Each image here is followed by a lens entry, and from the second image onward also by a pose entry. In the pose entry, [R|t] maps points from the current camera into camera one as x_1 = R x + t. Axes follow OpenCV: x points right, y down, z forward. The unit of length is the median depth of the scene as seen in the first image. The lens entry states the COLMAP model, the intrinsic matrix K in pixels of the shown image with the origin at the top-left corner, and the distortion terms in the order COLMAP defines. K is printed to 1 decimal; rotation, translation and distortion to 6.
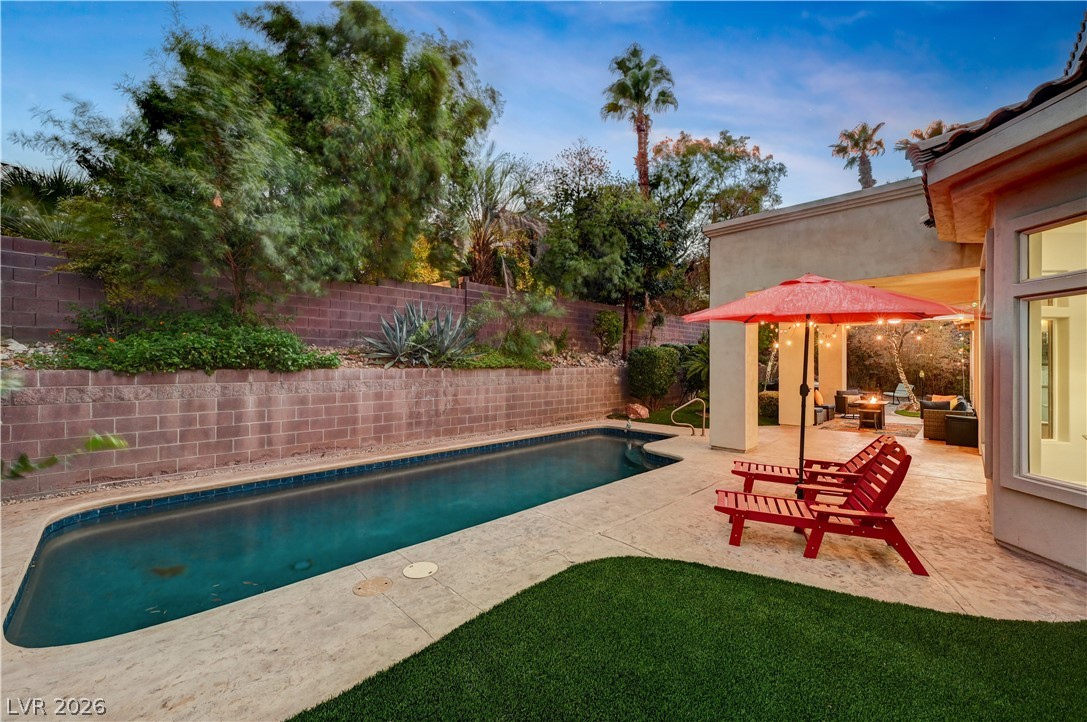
lens RADIAL K [[430.5, 0, 544.4], [0, 430.5, 362.8], [0, 0, 1]] dist [-0.002081, -0.000214]
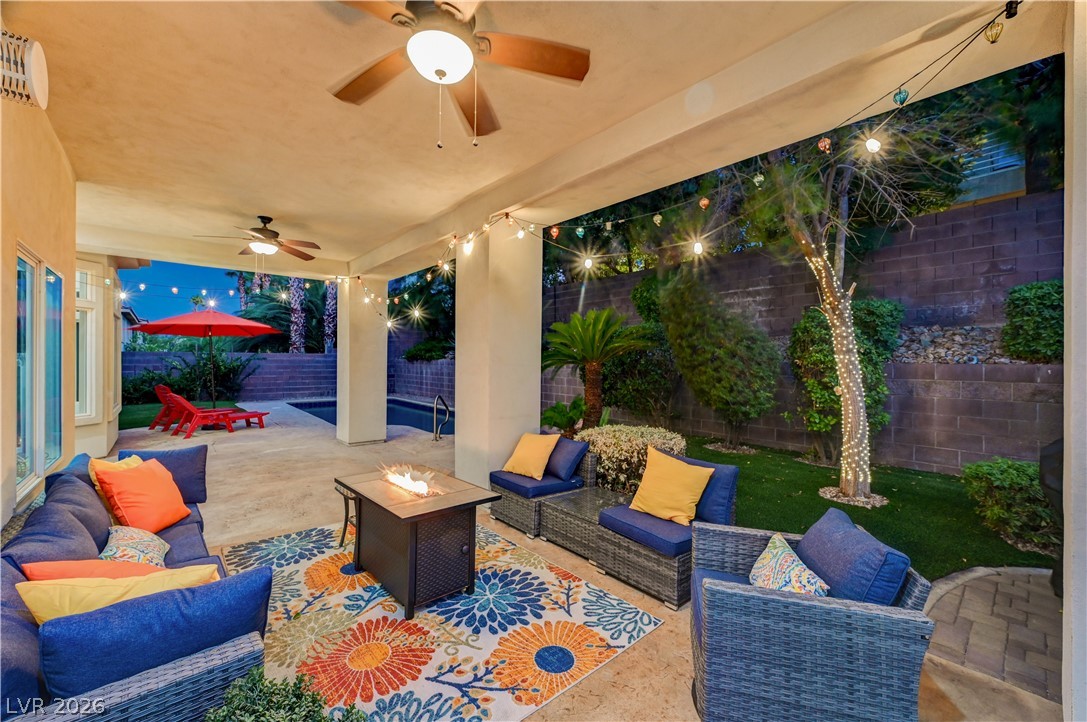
lens RADIAL K [[430.5, 0, 545.2], [0, 430.5, 360.6], [0, 0, 1]] dist [-0.002081, -0.000214]
pose [[-0.073091, -0.002510, -0.997322, 1.482479], [-0.004751, 0.999986, -0.002168, 0.021031], [0.997314, 0.004580, -0.073102, 1.602547]]
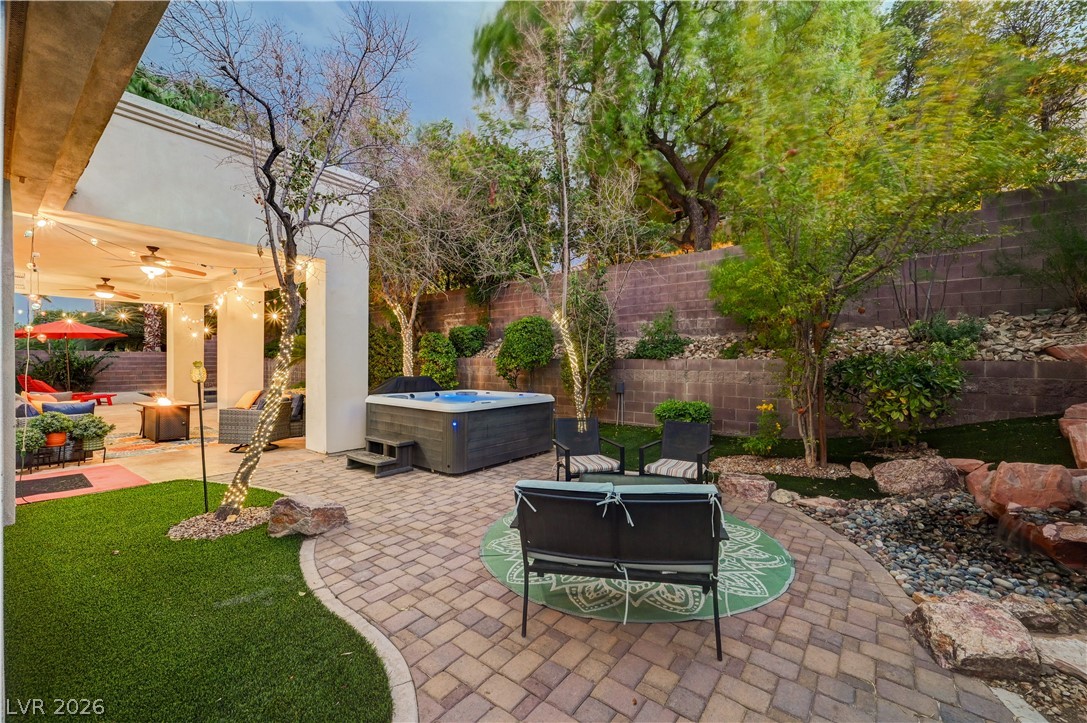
lens RADIAL K [[430.5, 0, 545.0], [0, 430.5, 362.0], [0, 0, 1]] dist [-0.002081, -0.000214]
pose [[0.116616, 0.001306, -0.993176, 2.194520], [-0.005317, 0.999986, 0.000691, 0.031382], [0.993163, 0.005200, 0.116621, 2.207572]]
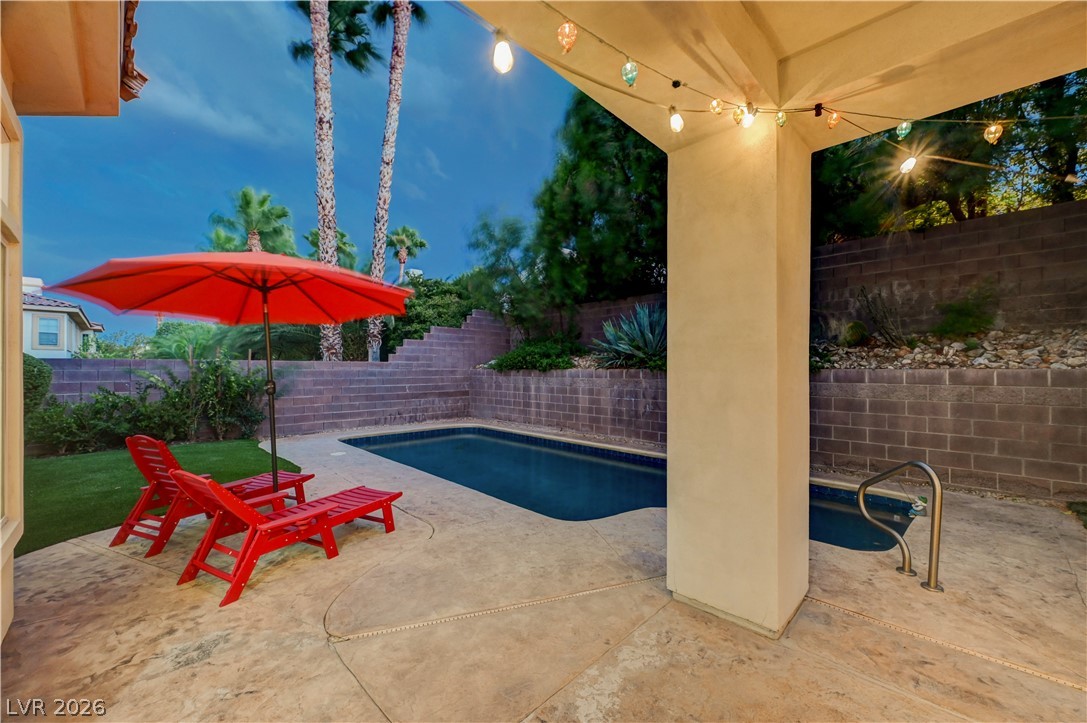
lens RADIAL K [[430.5, 0, 546.8], [0, 430.5, 366.2], [0, 0, 1]] dist [-0.002081, -0.000214]
pose [[-0.016465, -0.009895, -0.999815, 0.857288], [0.001872, 0.999949, -0.009927, 0.017579], [0.999863, -0.002035, -0.016445, 0.925767]]
